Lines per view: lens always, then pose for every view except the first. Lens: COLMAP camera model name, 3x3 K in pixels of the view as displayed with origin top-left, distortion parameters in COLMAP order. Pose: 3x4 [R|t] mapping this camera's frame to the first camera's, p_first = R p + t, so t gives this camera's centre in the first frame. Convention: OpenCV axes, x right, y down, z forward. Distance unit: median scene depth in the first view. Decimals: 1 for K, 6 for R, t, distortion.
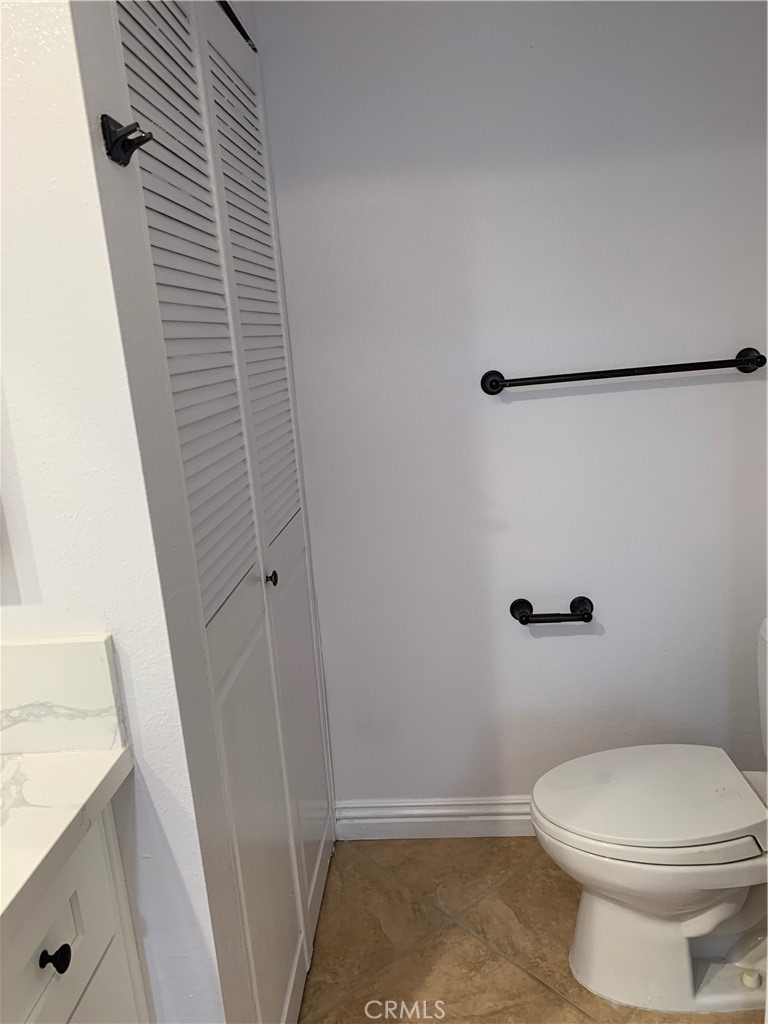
lens RADIAL K [[792.7, 0, 384.0], [0, 792.7, 512.0], [0, 0, 1]] dist [0.001170, -0.009330]
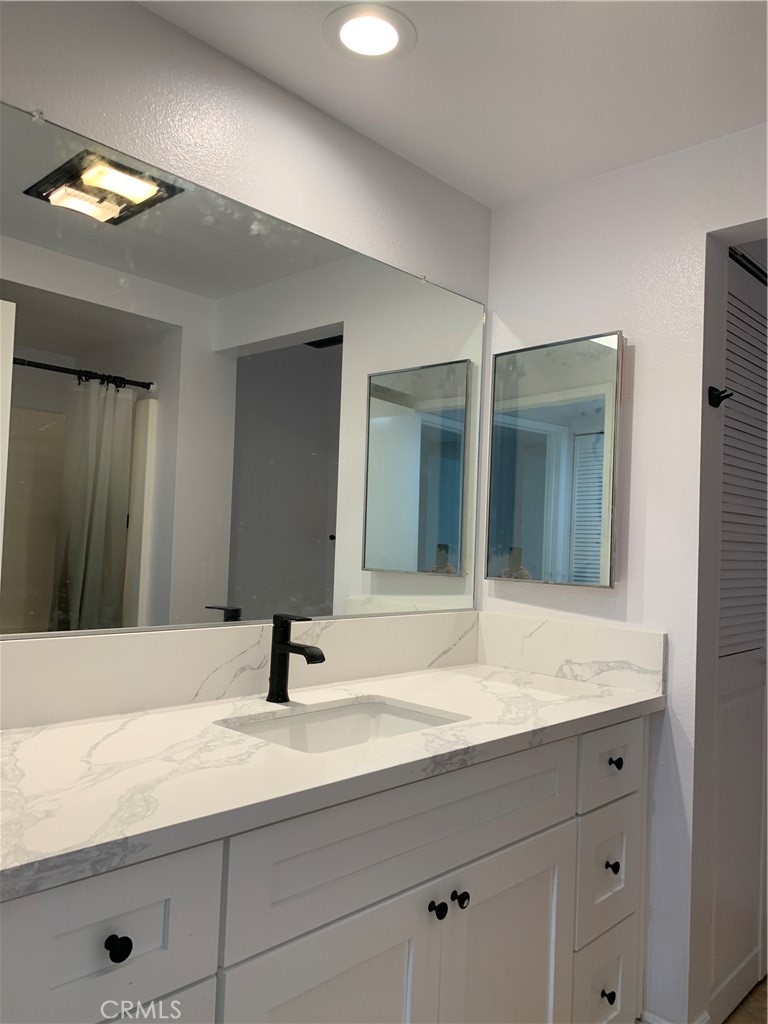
lens RADIAL K [[792.7, 0, 384.0], [0, 792.7, 512.0], [0, 0, 1]] dist [0.001170, -0.009330]
pose [[0.778006, 0.088953, -0.621927, 0.291742], [-0.240502, 0.956689, -0.164025, 0.352301], [0.580401, 0.277187, 0.765704, -0.955147]]
